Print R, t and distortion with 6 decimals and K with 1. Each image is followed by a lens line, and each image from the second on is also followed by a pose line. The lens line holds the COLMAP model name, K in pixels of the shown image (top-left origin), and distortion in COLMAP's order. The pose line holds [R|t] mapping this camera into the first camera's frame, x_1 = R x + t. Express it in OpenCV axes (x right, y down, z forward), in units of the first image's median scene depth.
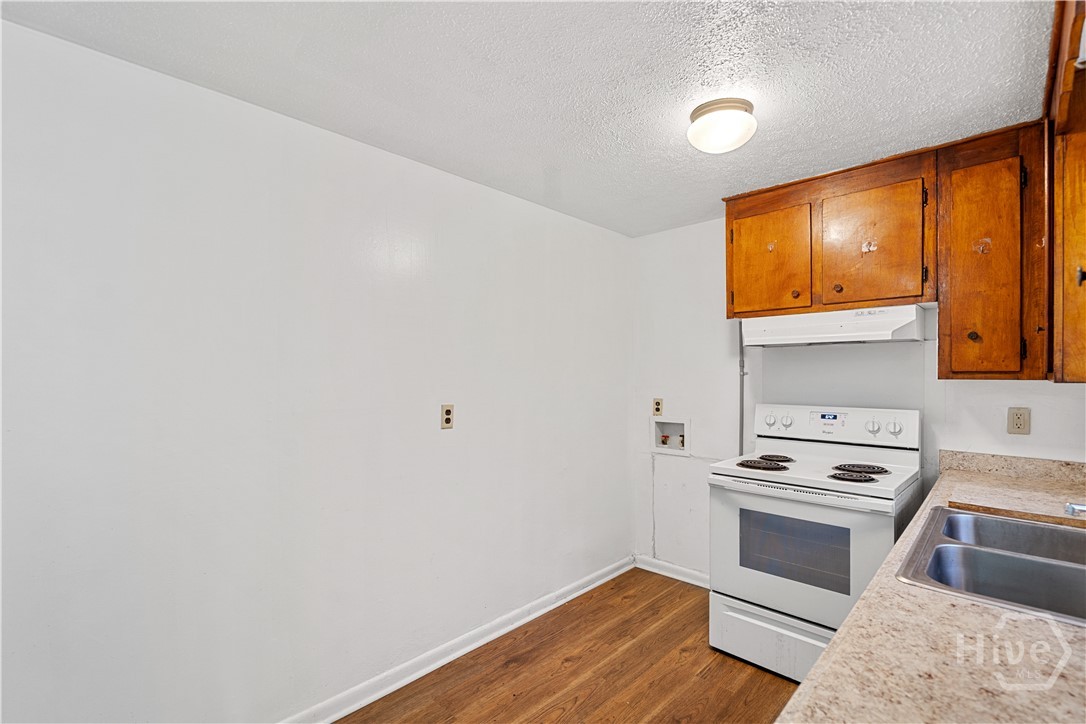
lens RADIAL K [[489.9, 0, 541.7], [0, 489.9, 377.4], [0, 0, 1]] dist [-0.001033, -0.000534]
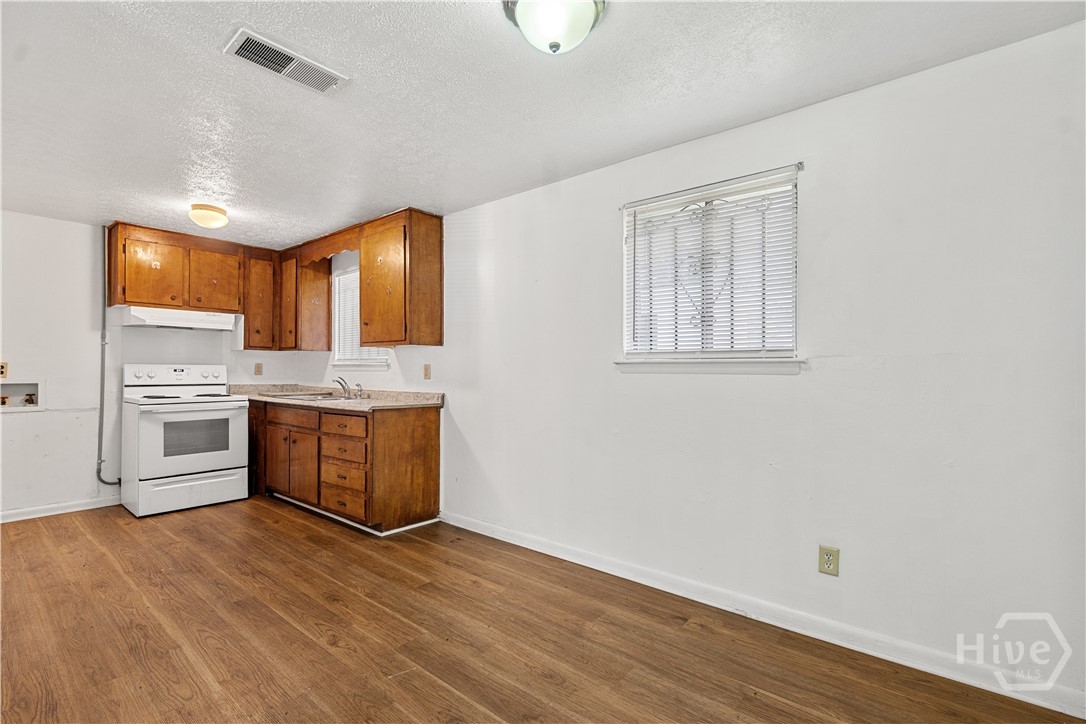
lens RADIAL K [[489.9, 0, 542.9], [0, 489.9, 365.8], [0, 0, 1]] dist [-0.001033, -0.000534]
pose [[-0.081215, 0.013927, 0.996599, -1.479700], [0.003909, 0.999899, -0.013655, 0.110936], [-0.996689, 0.002787, -0.081261, -0.164072]]
